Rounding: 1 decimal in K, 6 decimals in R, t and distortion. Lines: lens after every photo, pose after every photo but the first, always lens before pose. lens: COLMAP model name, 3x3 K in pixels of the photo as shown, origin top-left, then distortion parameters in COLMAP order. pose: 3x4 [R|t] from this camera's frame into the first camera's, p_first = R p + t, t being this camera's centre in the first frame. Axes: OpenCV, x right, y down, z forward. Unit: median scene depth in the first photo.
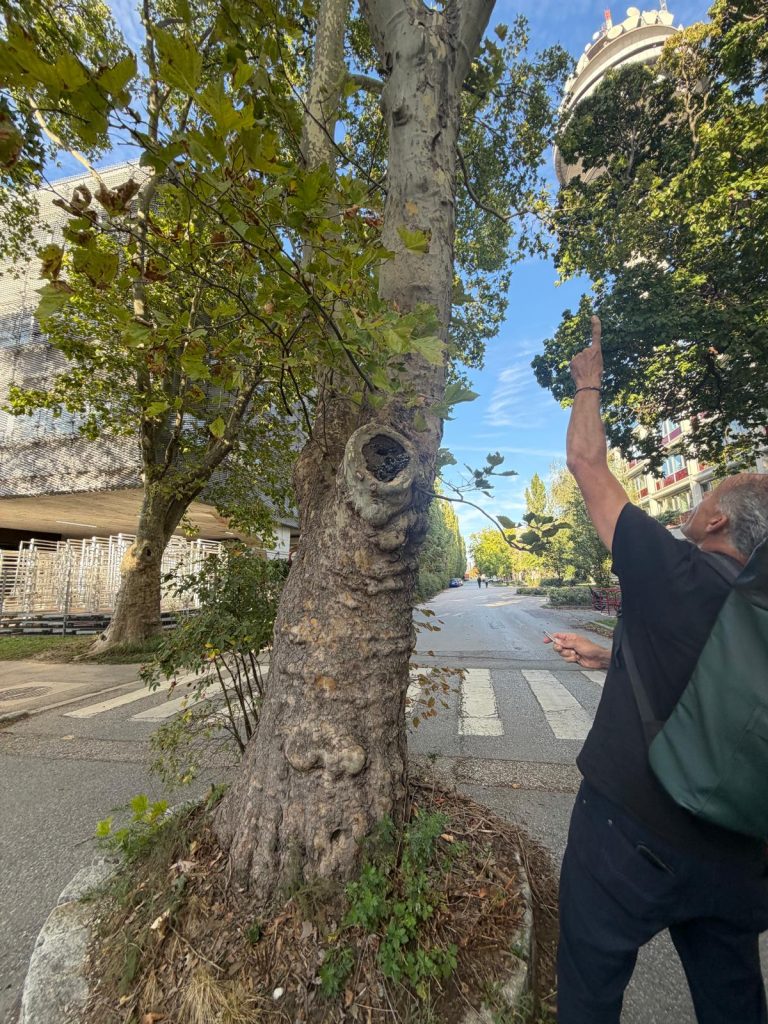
lens RADIAL K [[414.5, 0, 384.0], [0, 414.5, 512.0], [0, 0, 1]] dist [0.000148, 0.000048]
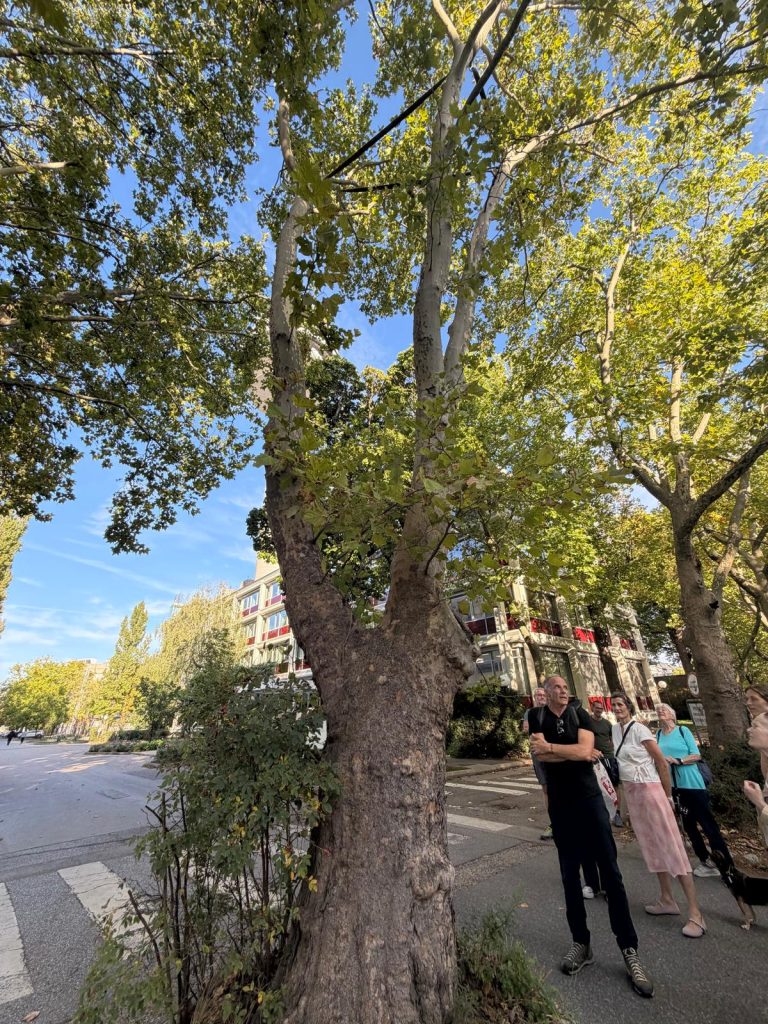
lens RADIAL K [[414.5, 0, 384.0], [0, 414.5, 512.0], [0, 0, 1]] dist [0.000148, 0.000048]
pose [[0.629562, 0.349176, 0.694066, -1.309444], [-0.108657, 0.924111, -0.366350, 0.060704], [-0.769315, 0.155225, 0.619726, 0.196022]]
